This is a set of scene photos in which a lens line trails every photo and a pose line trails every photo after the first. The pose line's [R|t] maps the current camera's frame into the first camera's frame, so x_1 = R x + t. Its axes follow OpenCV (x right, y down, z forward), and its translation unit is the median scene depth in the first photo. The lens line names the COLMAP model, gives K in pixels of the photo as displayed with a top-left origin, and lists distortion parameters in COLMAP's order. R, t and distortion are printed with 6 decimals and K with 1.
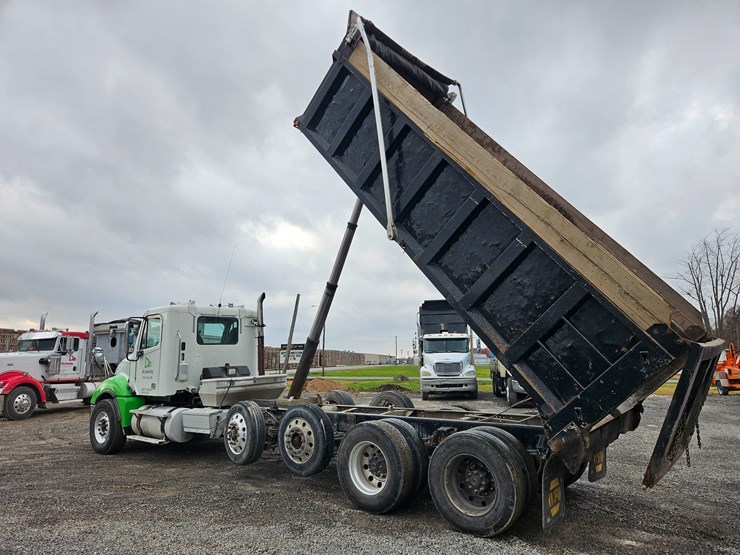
lens RADIAL K [[497.0, 0, 368.3], [0, 497.0, 278.2], [0, 0, 1]] dist [0.068311, -0.061107]
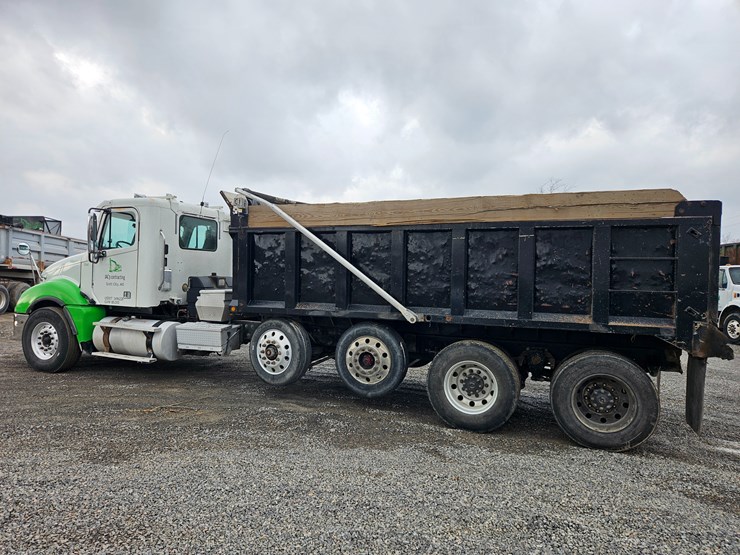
lens RADIAL K [[497.0, 0, 368.3], [0, 497.0, 278.2], [0, 0, 1]] dist [0.068311, -0.061107]
pose [[0.952917, 0.051381, 0.298847, -0.316949], [-0.096234, 0.985835, 0.137362, 0.040152], [-0.287556, -0.159654, 0.944363, 0.126268]]
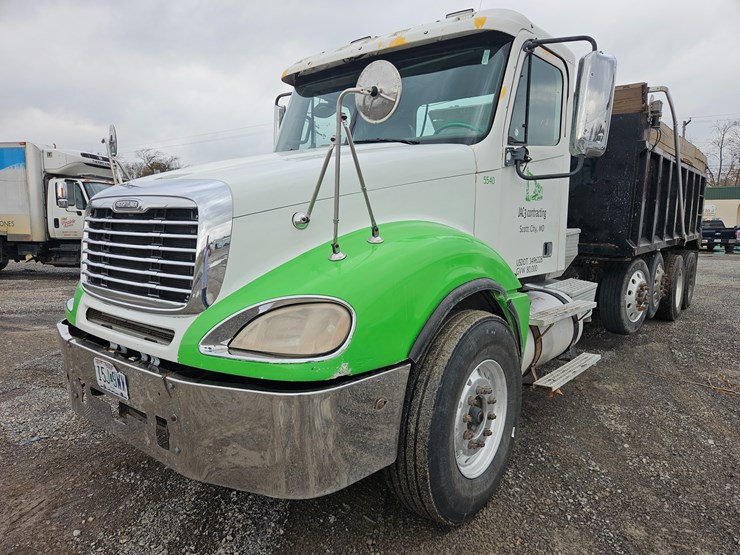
lens RADIAL K [[500.0, 0, 370.0], [0, 500.0, 277.5], [0, 0, 1]] dist [0.072796, -0.057206]
pose [[-0.007199, -0.095099, 0.995442, -0.868735], [-0.161044, 0.982584, 0.092706, 0.234709], [-0.986921, -0.159642, -0.022388, 1.207642]]
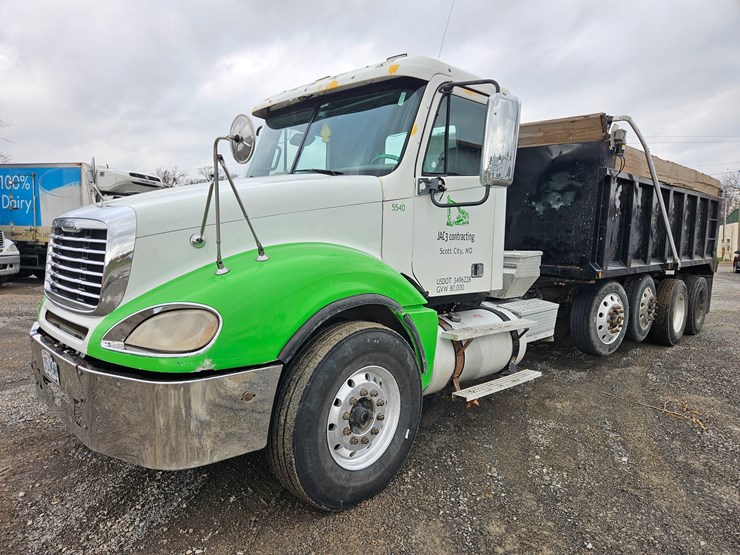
lens RADIAL K [[500.0, 0, 370.0], [0, 500.0, 277.5], [0, 0, 1]] dist [0.072796, -0.057206]
pose [[0.097994, -0.061746, 0.993270, -0.907124], [-0.179184, 0.980667, 0.078641, 0.215158], [-0.978923, -0.185685, 0.085035, 1.111502]]
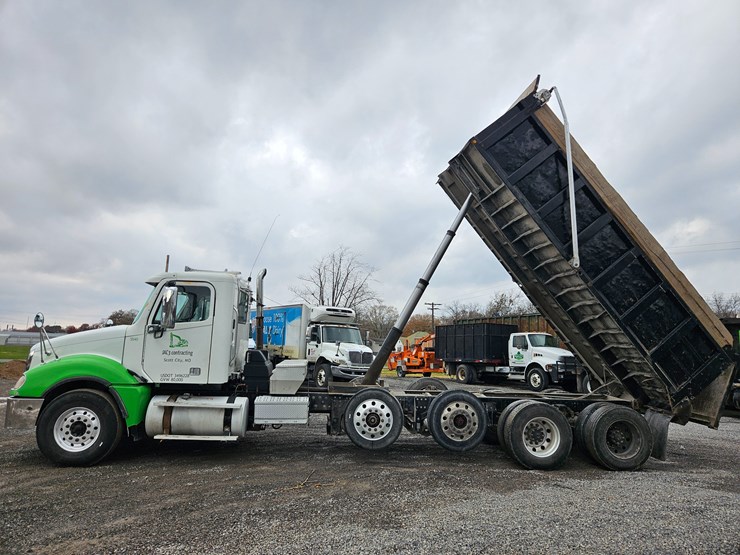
lens RADIAL K [[496.8, 0, 371.7], [0, 496.8, 266.8], [0, 0, 1]] dist [0.092254, -0.056472]
pose [[0.706075, 0.149075, 0.692268, -0.853167], [-0.155690, 0.986350, -0.053607, 0.053387], [-0.690810, -0.069928, 0.719647, 0.257709]]
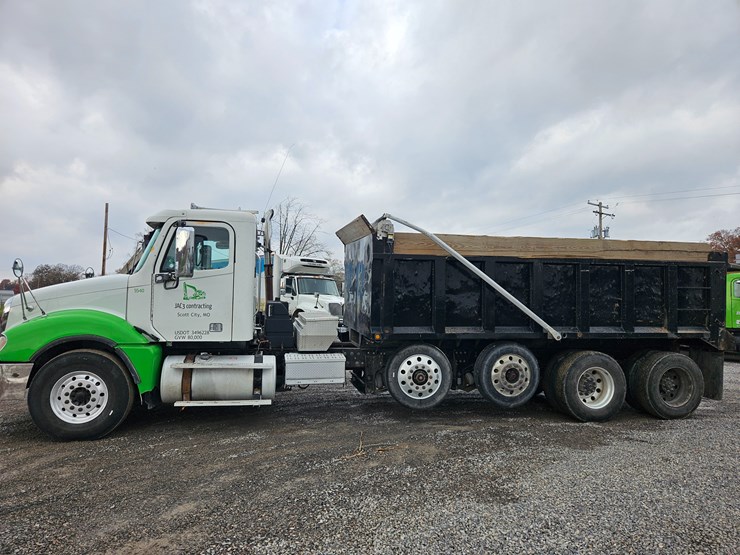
lens RADIAL K [[497.5, 0, 363.3], [0, 497.5, 271.9], [0, 0, 1]] dist [0.063304, -0.053555]
pose [[0.631954, 0.068465, 0.771976, -0.873648], [-0.149311, 0.988185, 0.034588, 0.093237], [-0.760487, -0.137122, 0.634710, 0.457127]]
